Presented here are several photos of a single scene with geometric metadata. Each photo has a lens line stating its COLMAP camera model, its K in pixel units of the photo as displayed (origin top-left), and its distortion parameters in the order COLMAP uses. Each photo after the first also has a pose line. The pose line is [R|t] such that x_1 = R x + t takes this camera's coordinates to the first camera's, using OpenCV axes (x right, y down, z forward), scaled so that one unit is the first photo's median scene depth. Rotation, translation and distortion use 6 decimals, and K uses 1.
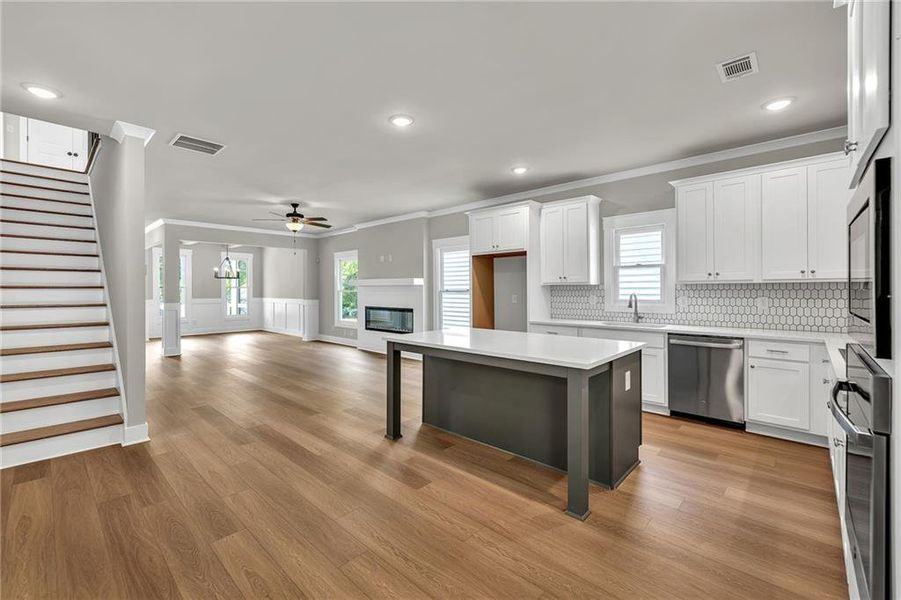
lens RADIAL K [[379.5, 0, 447.2], [0, 379.5, 290.4], [0, 0, 1]] dist [0.002619, 0.000201]
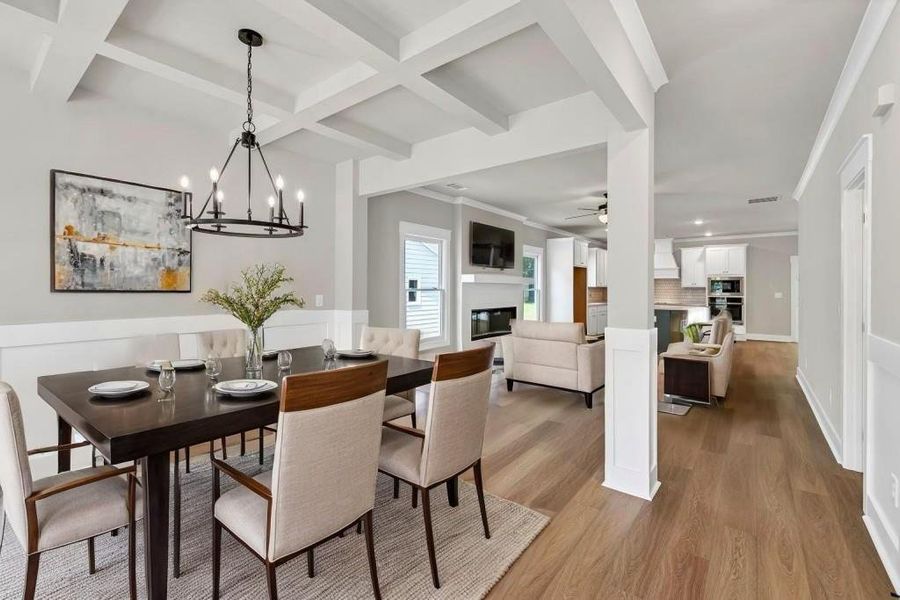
lens RADIAL K [[379.1, 0, 446.7], [0, 379.1, 290.4], [0, 0, 1]] dist [0.002619, 0.000201]
pose [[-0.074826, -0.002614, 0.997193, -1.748395], [-0.000993, 0.999996, 0.002547, 0.001632], [-0.997196, -0.000799, -0.074829, 1.995568]]
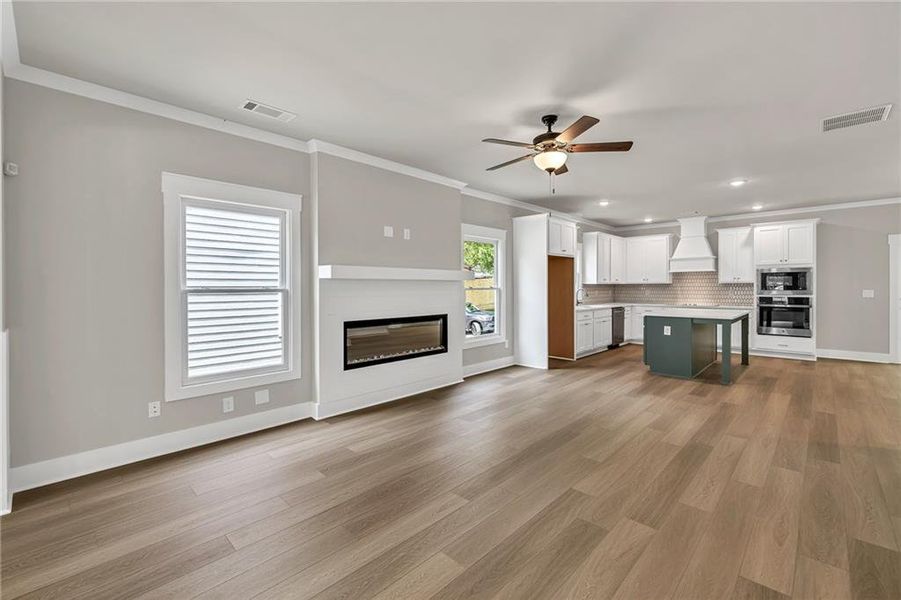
lens RADIAL K [[383.5, 0, 446.8], [0, 383.5, 292.9], [0, 0, 1]] dist [0.000887, 0.000420]
pose [[0.023444, -0.008755, 0.999687, -1.258206], [0.008417, 0.999928, 0.008560, 0.003745], [-0.999690, 0.008214, 0.023516, 1.546580]]
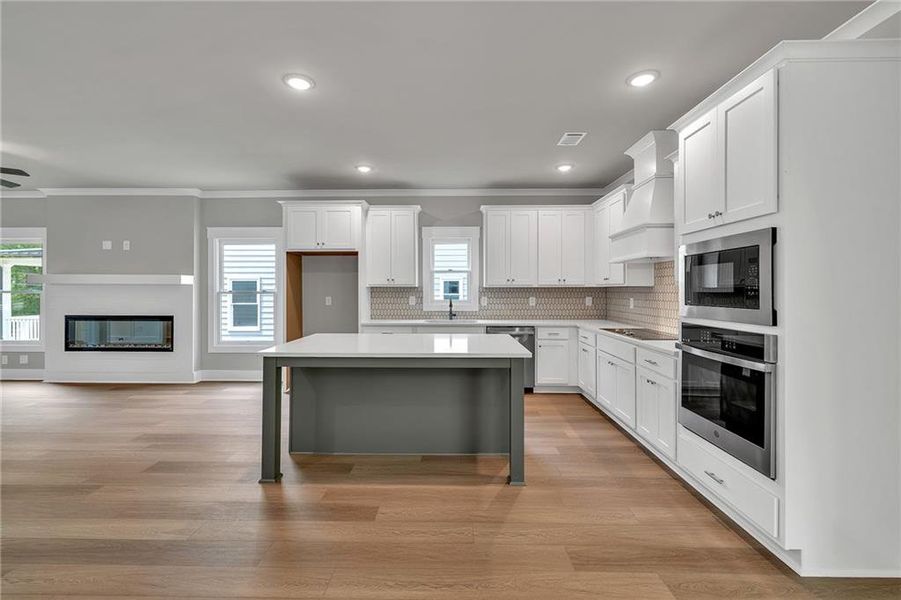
lens RADIAL K [[379.5, 0, 447.2], [0, 379.5, 290.4], [0, 0, 1]] dist [0.002619, 0.000201]
pose [[0.743878, 0.004547, 0.668300, -0.297452], [-0.002408, 0.999989, -0.004123, -0.000432], [-0.668311, 0.001458, 0.743881, 0.131033]]
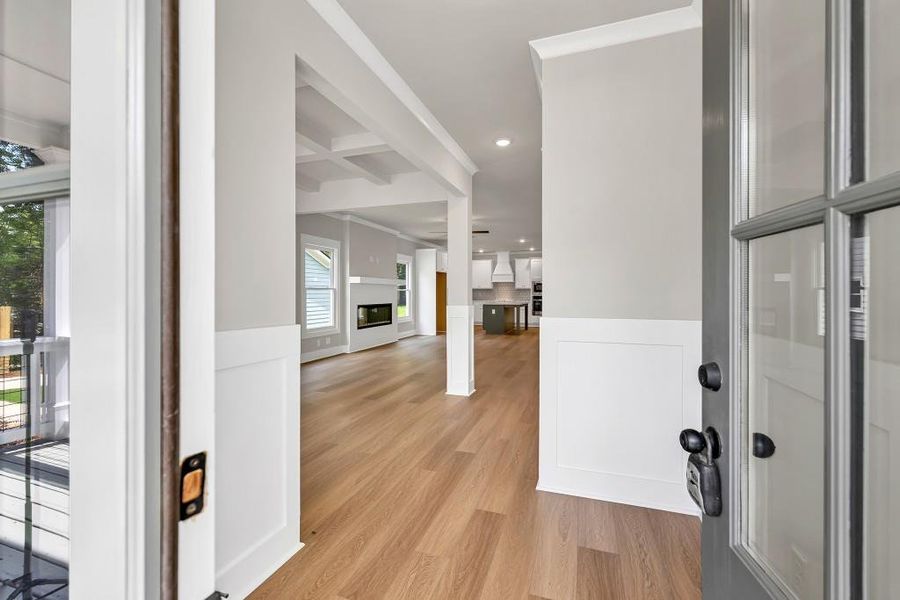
lens RADIAL K [[383.0, 0, 446.3], [0, 383.0, 292.9], [0, 0, 1]] dist [0.000887, 0.000420]
pose [[-0.398939, 0.004396, 0.916967, -2.140882], [0.004315, 0.999986, -0.002917, 0.027113], [-0.916967, 0.002793, -0.398952, 2.126269]]
